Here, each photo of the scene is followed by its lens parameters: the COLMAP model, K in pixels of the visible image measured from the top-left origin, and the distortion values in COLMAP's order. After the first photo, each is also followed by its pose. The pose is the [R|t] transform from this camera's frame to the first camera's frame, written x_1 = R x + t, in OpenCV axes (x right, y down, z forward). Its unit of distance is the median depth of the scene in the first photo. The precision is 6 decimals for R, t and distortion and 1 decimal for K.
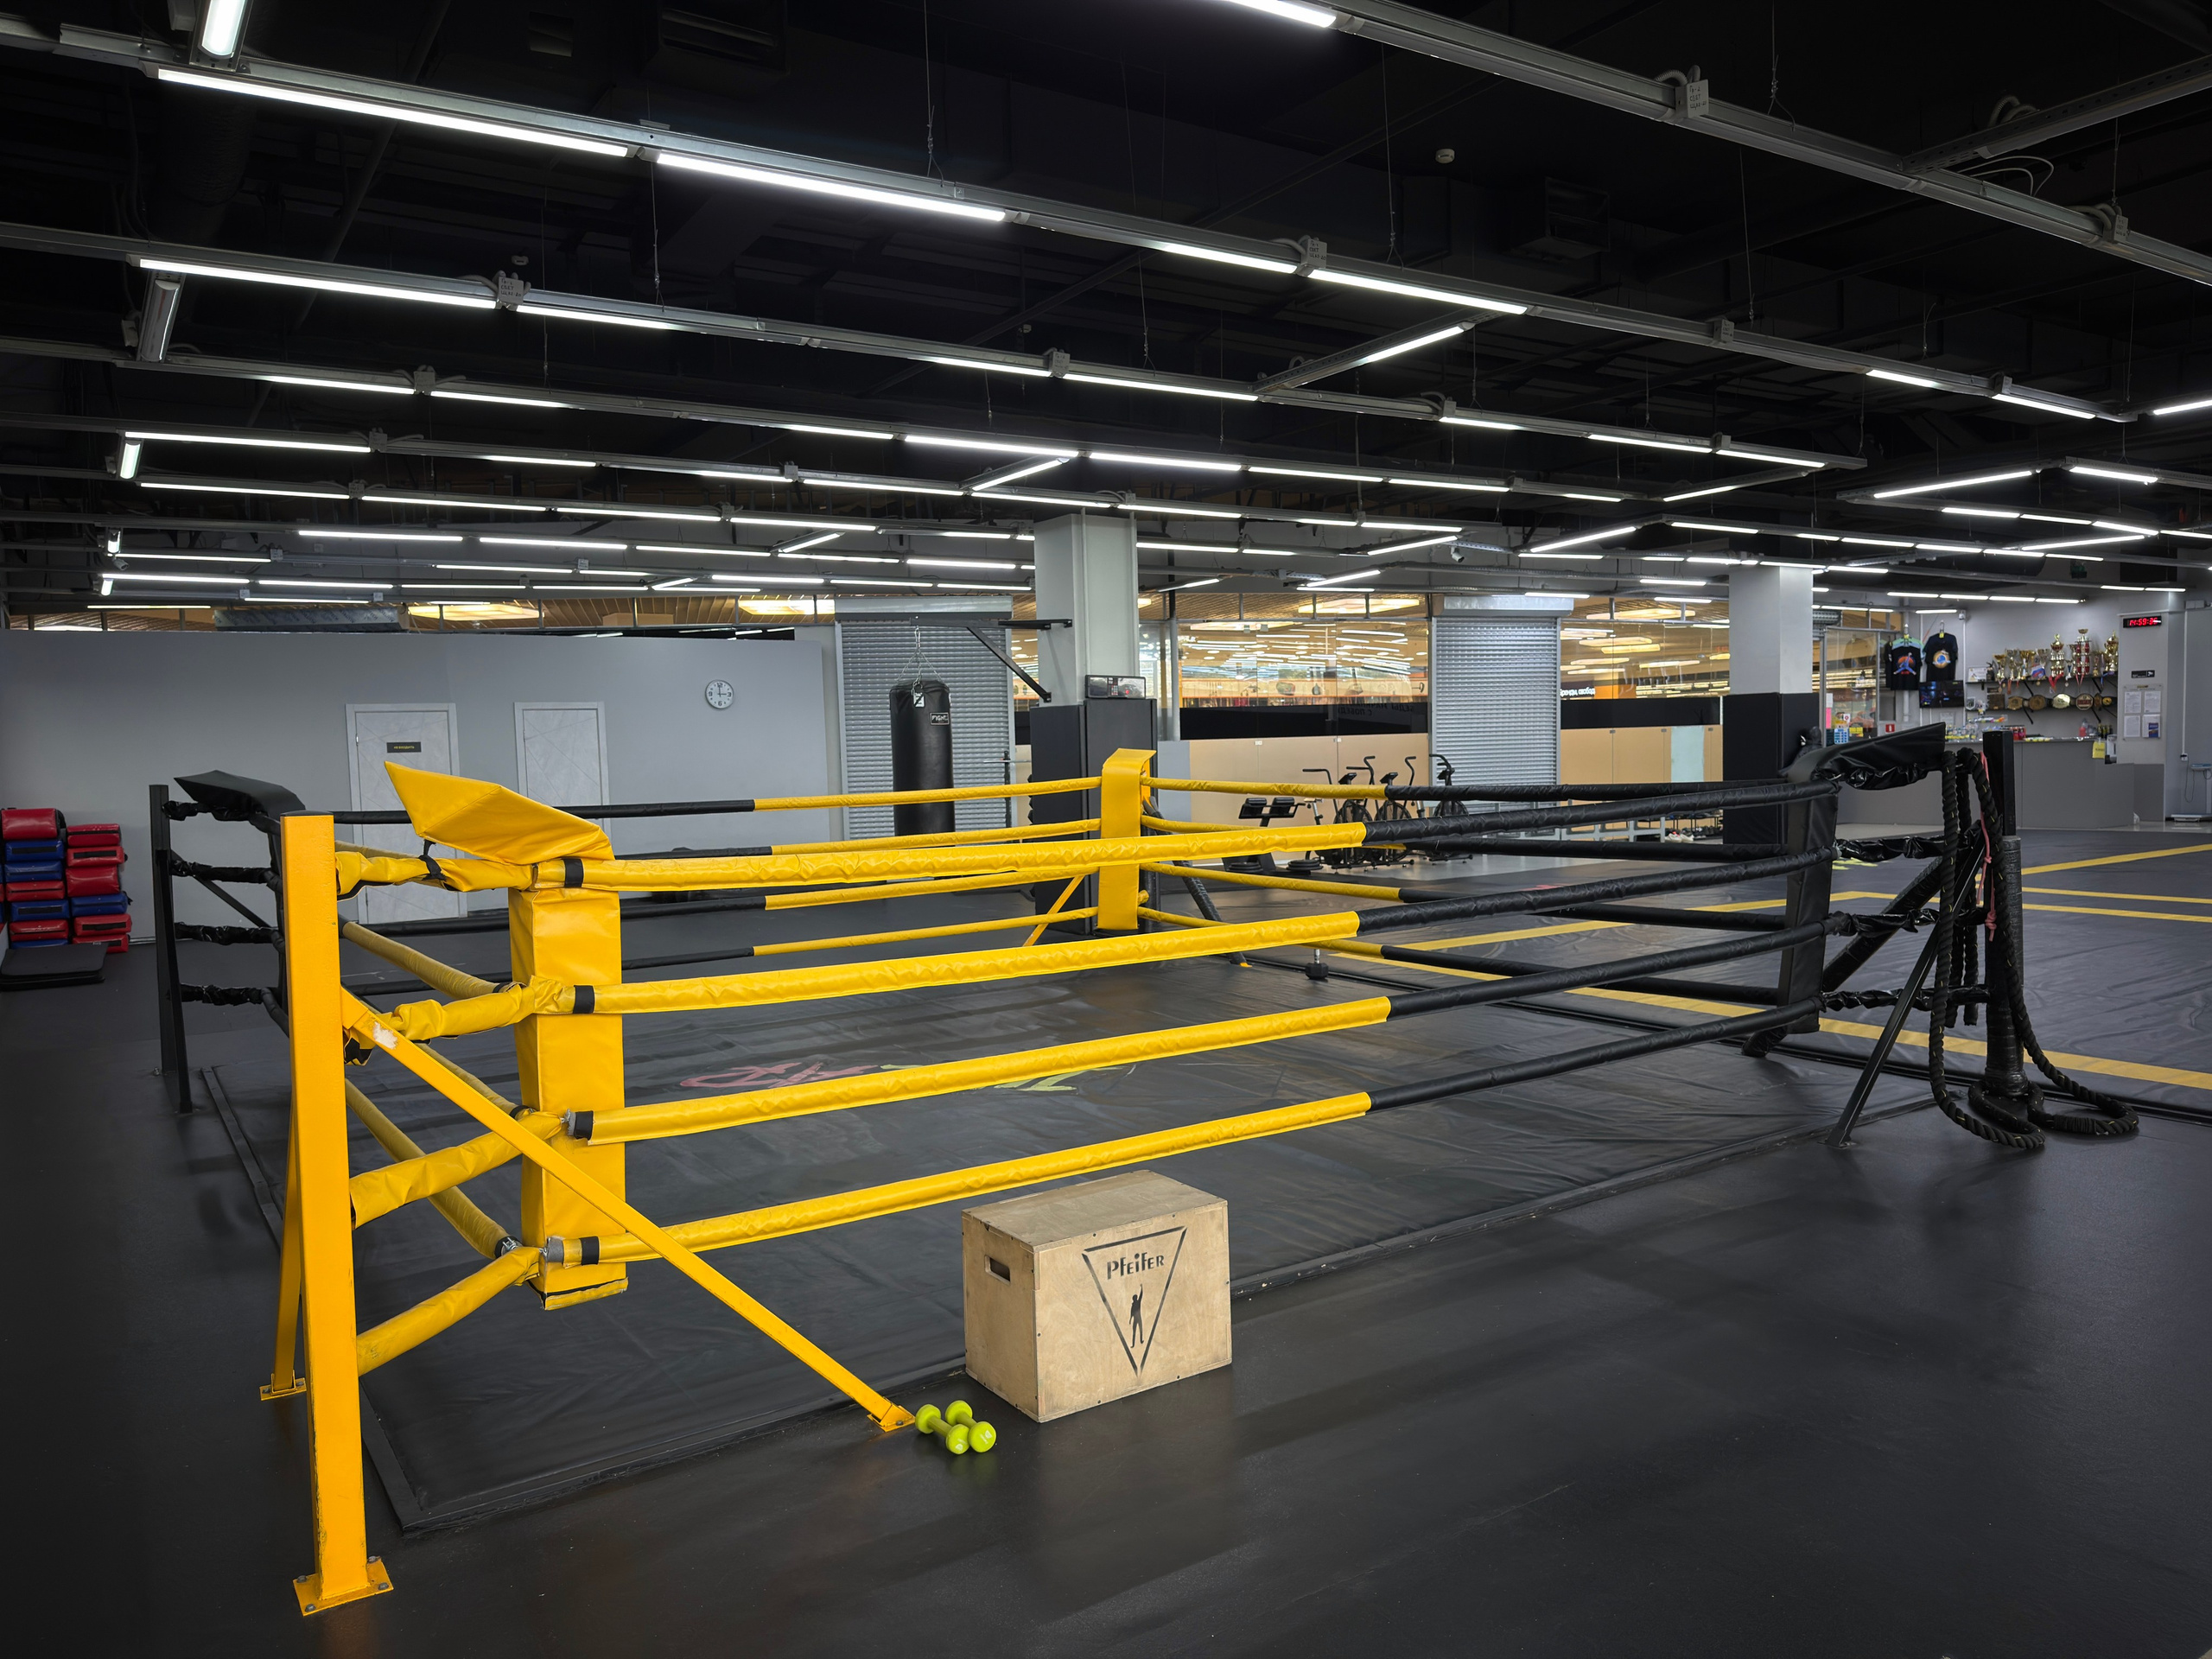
lens RADIAL K [[1538.2, 0, 1121.1], [0, 1538.2, 840.5], [0, 0, 1]] dist [0.130896, -0.197492]
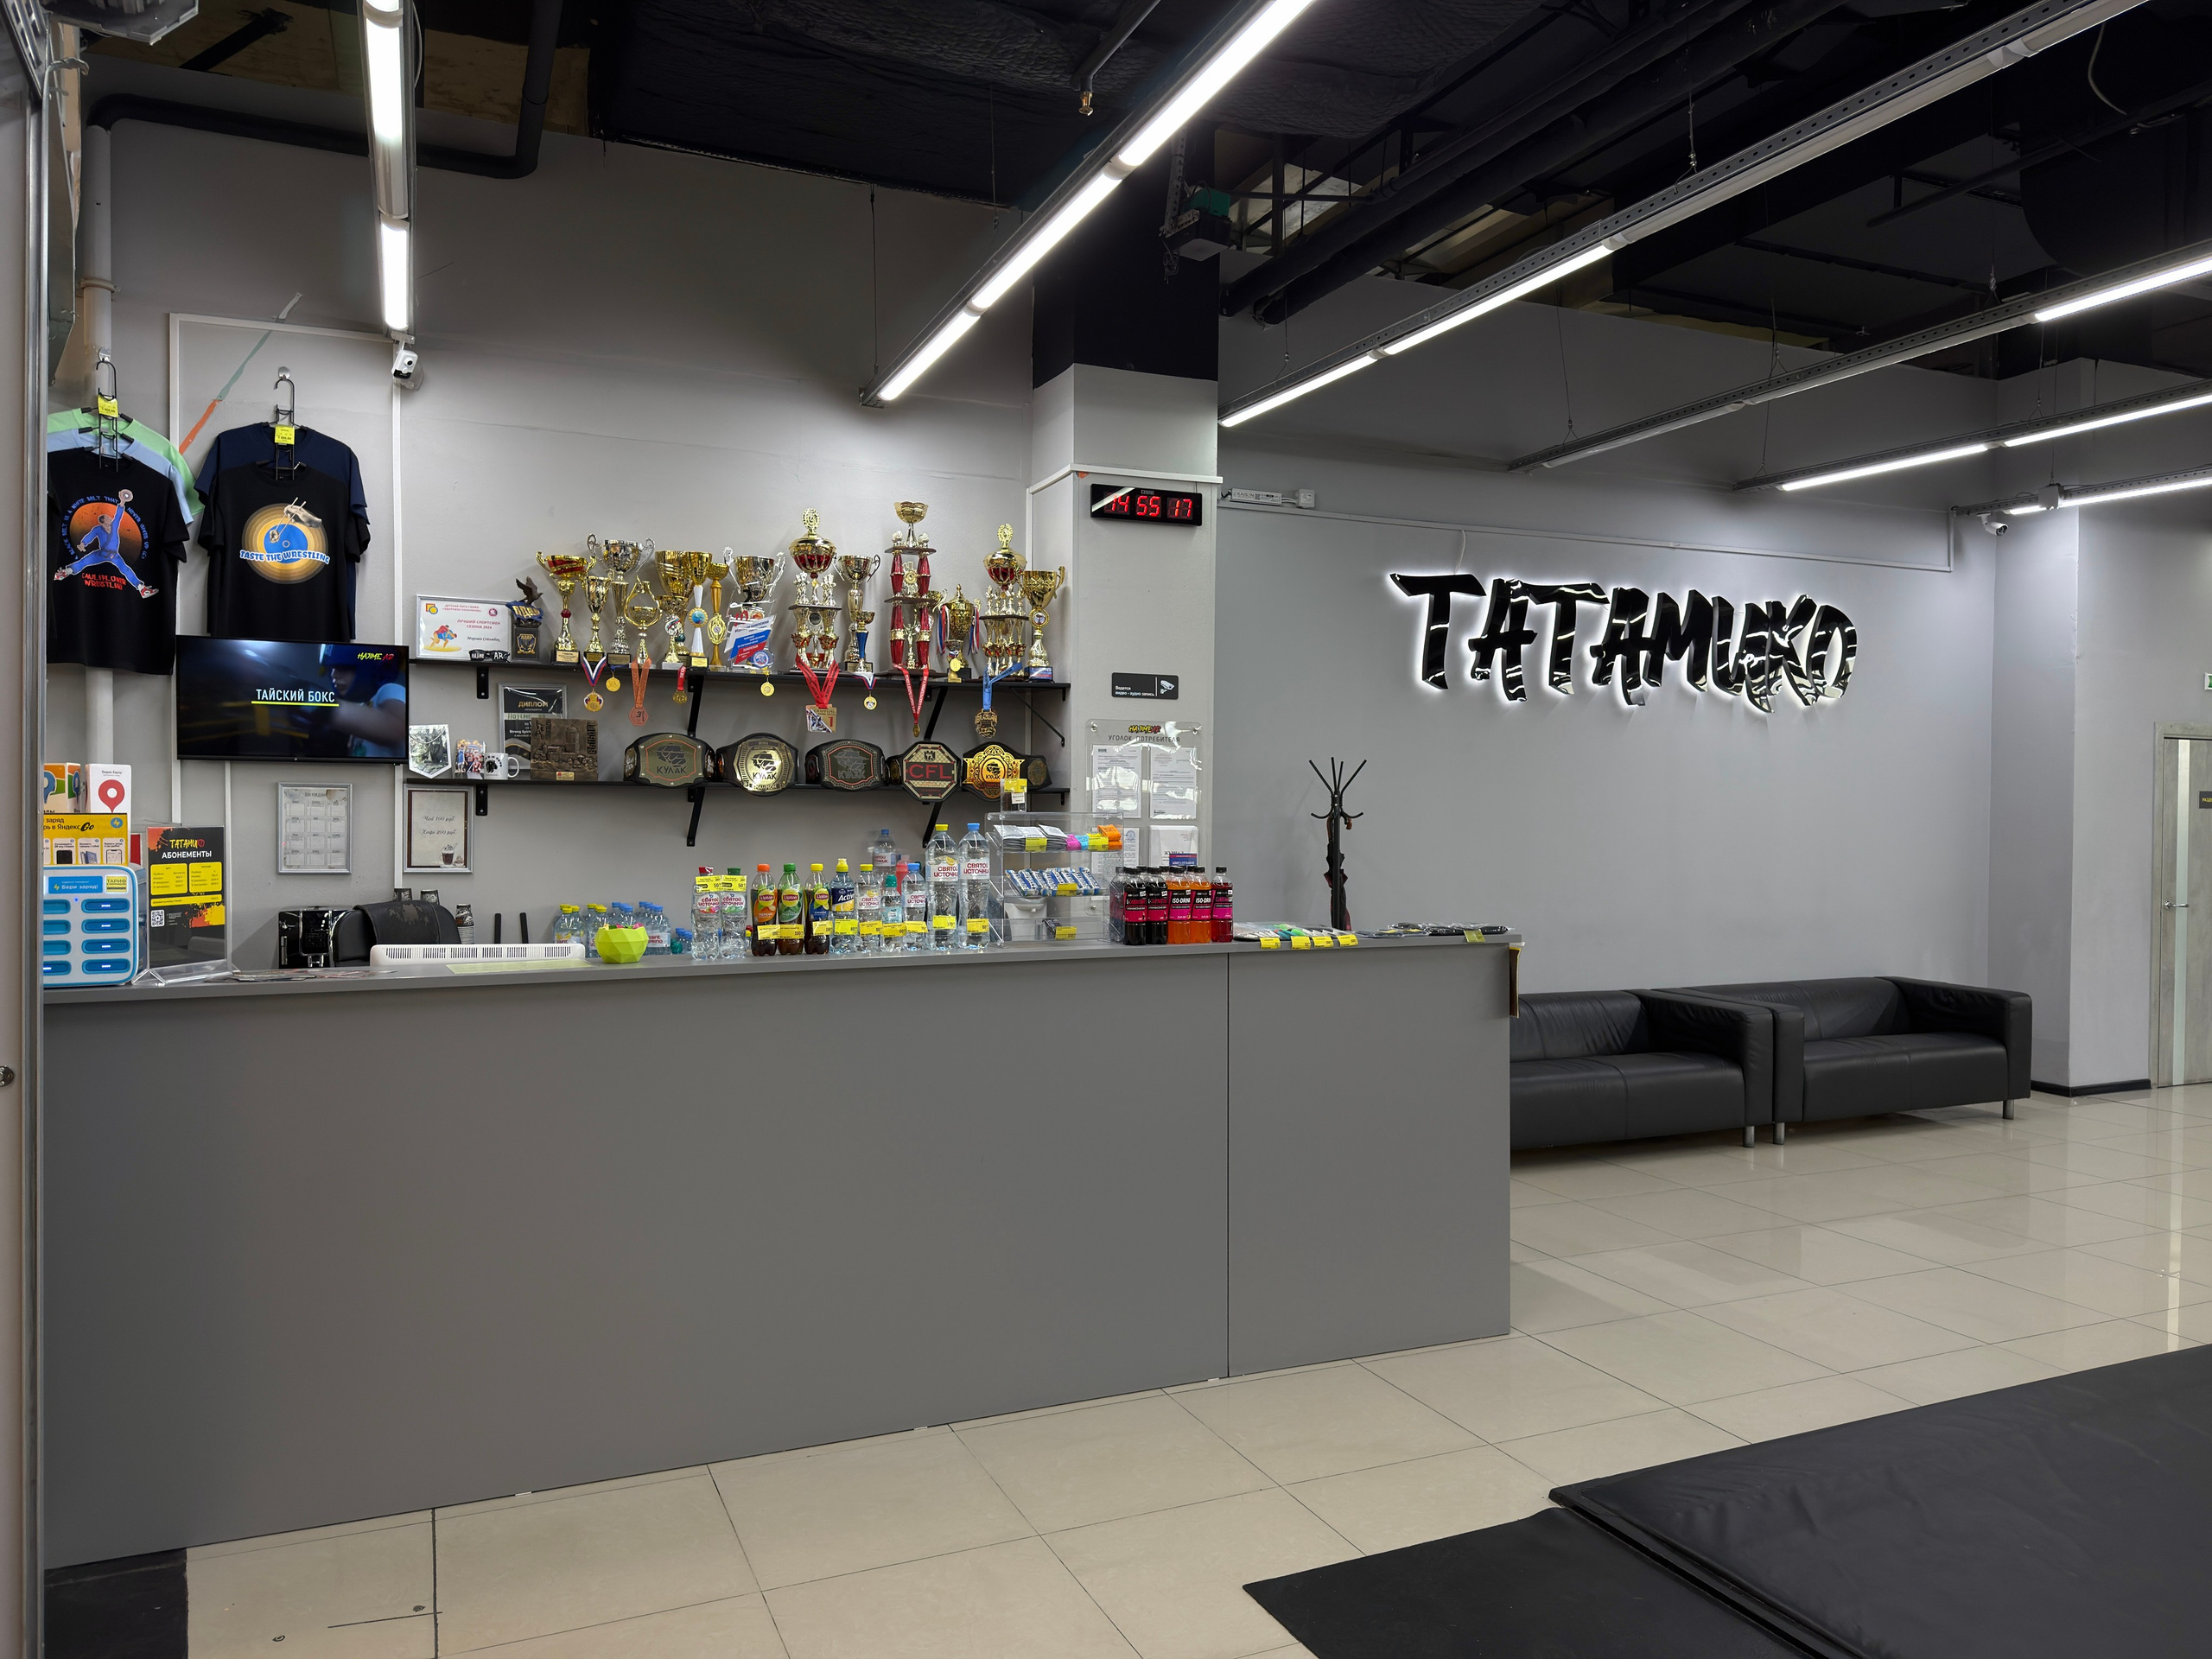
lens RADIAL K [[1538.2, 0, 1121.1], [0, 1538.2, 840.5], [0, 0, 1]] dist [0.130896, -0.197492]
pose [[0.165093, 0.012478, 0.986199, 0.450981], [0.049913, 0.998533, -0.020990, -0.087926], [-0.985014, 0.052689, 0.164228, 1.177818]]
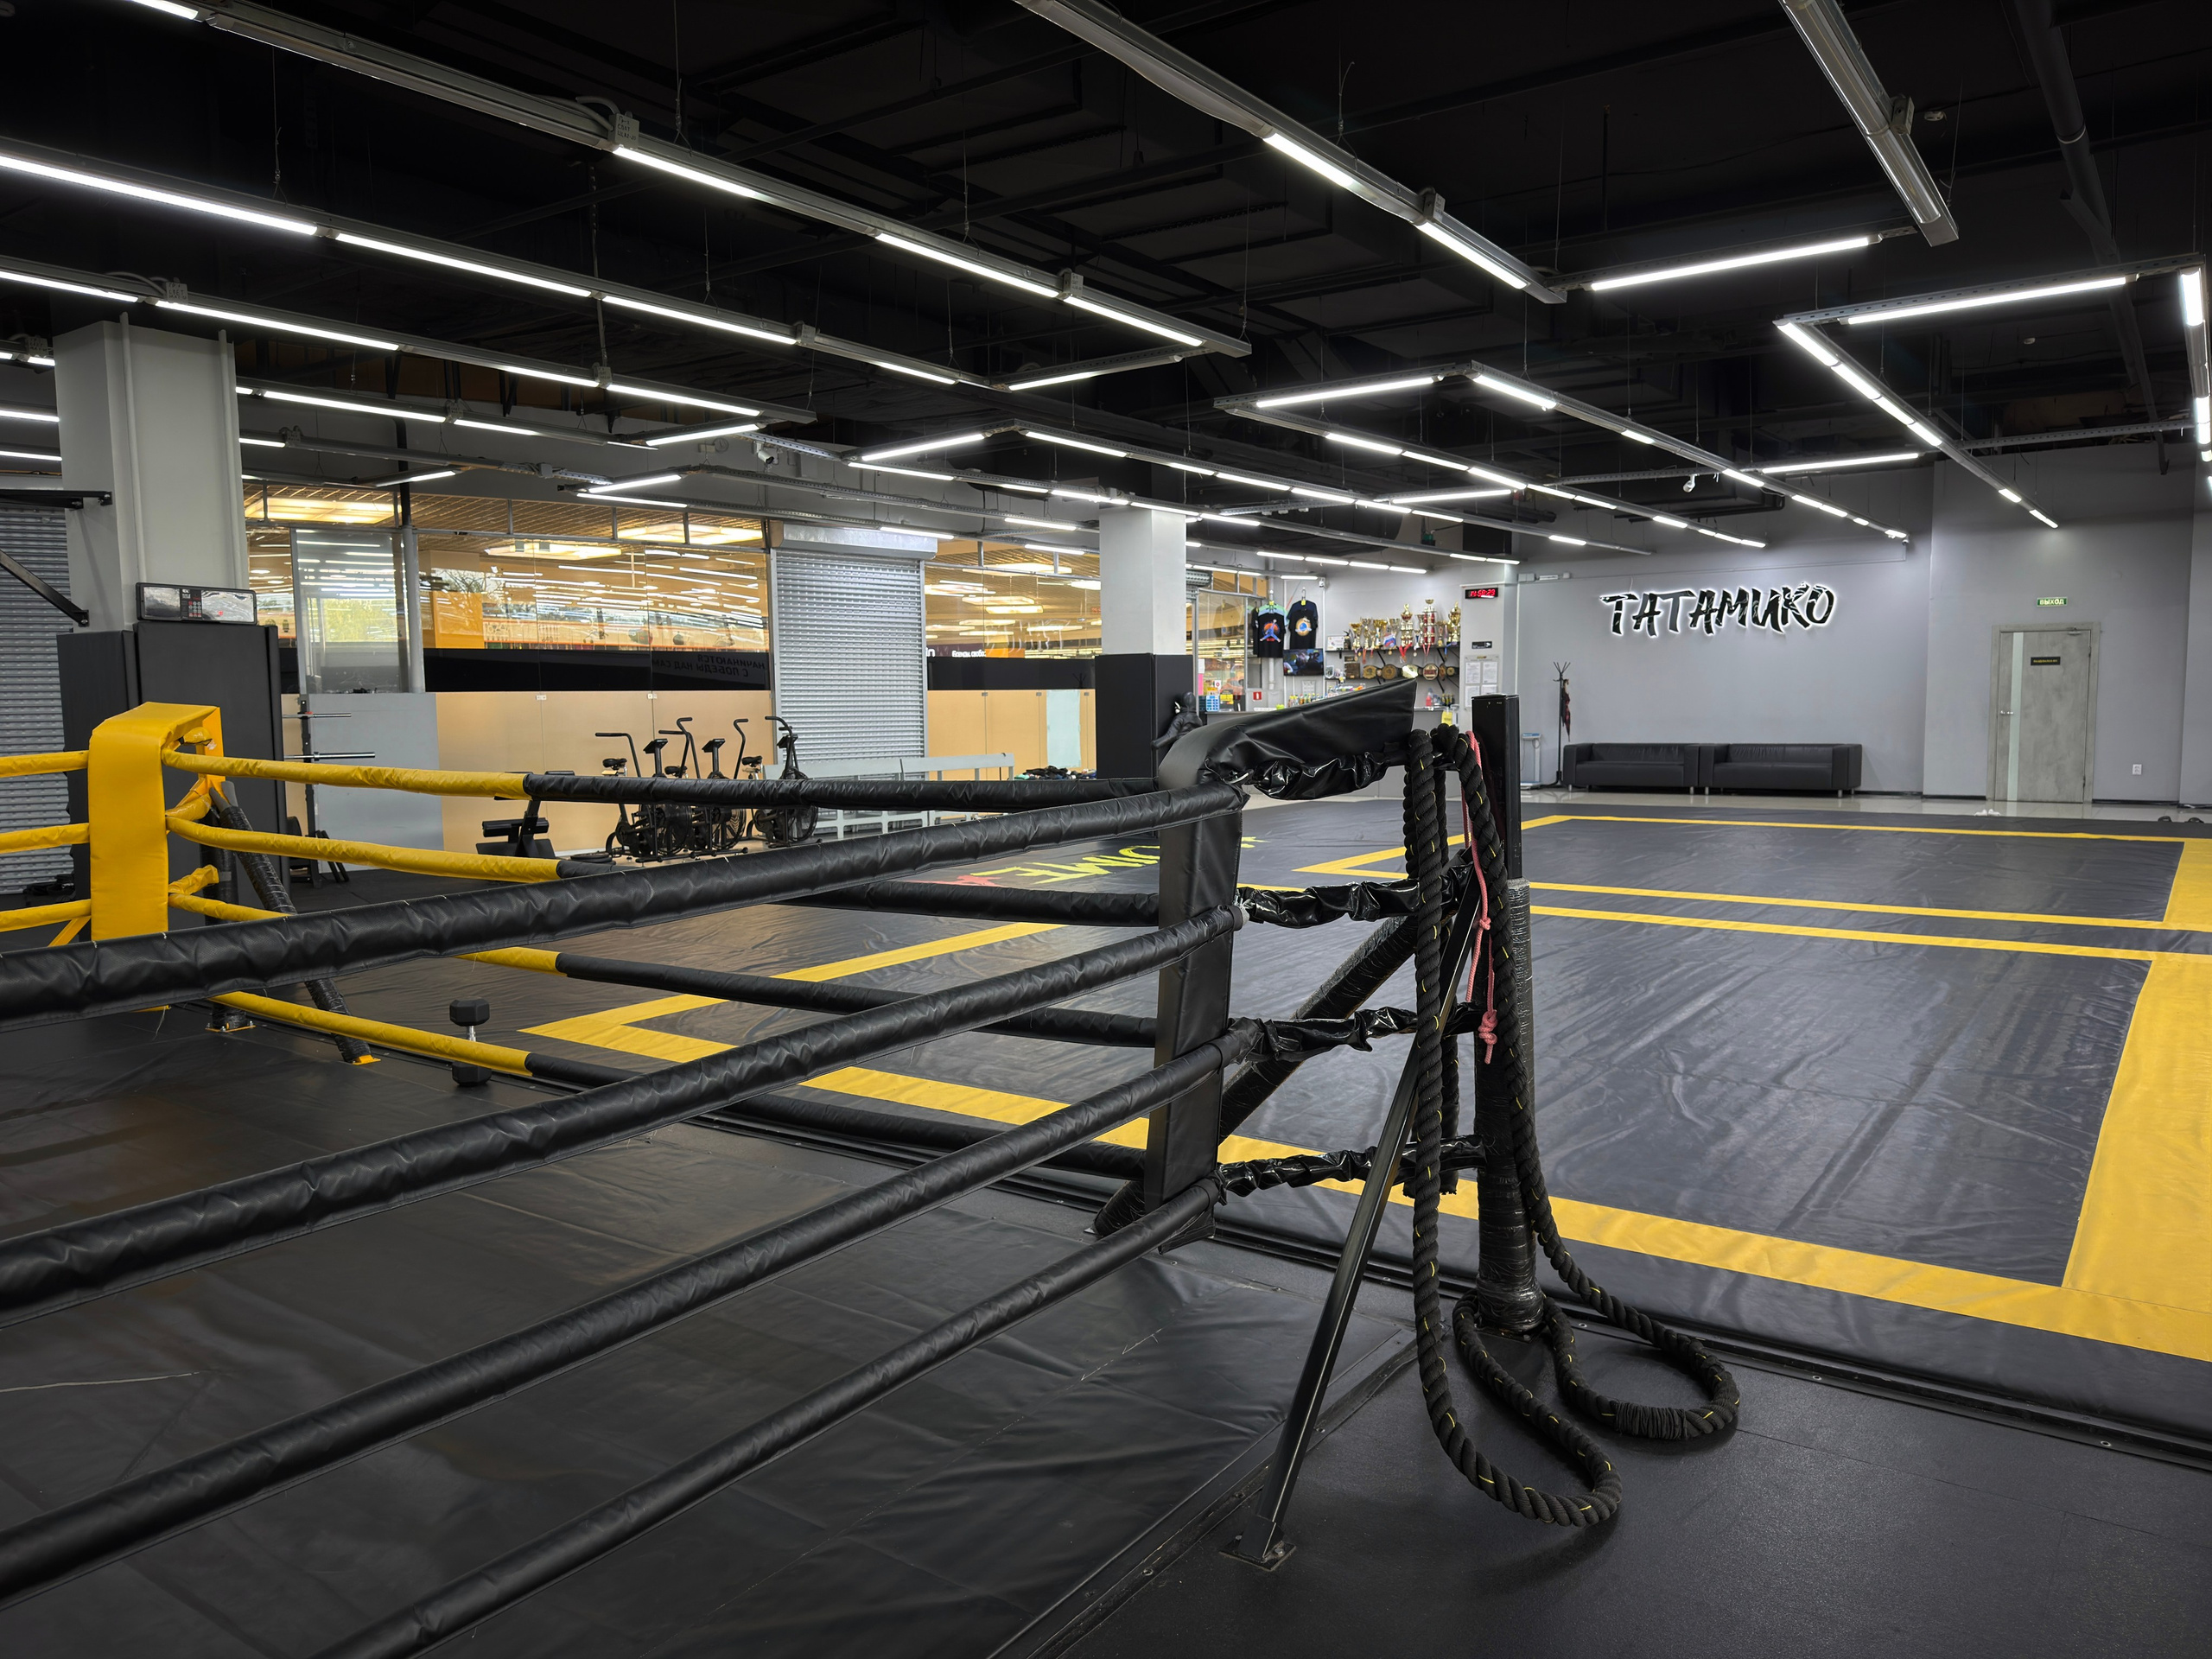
lens RADIAL K [[1539.8, 0, 1101.0], [0, 1539.8, 831.5], [0, 0, 1]] dist [0.117729, -0.151593]
pose [[0.935523, -0.016524, 0.352880, 0.076829], [0.009601, 0.999726, 0.021360, -0.011266], [-0.353136, -0.016595, 0.935425, 0.178095]]
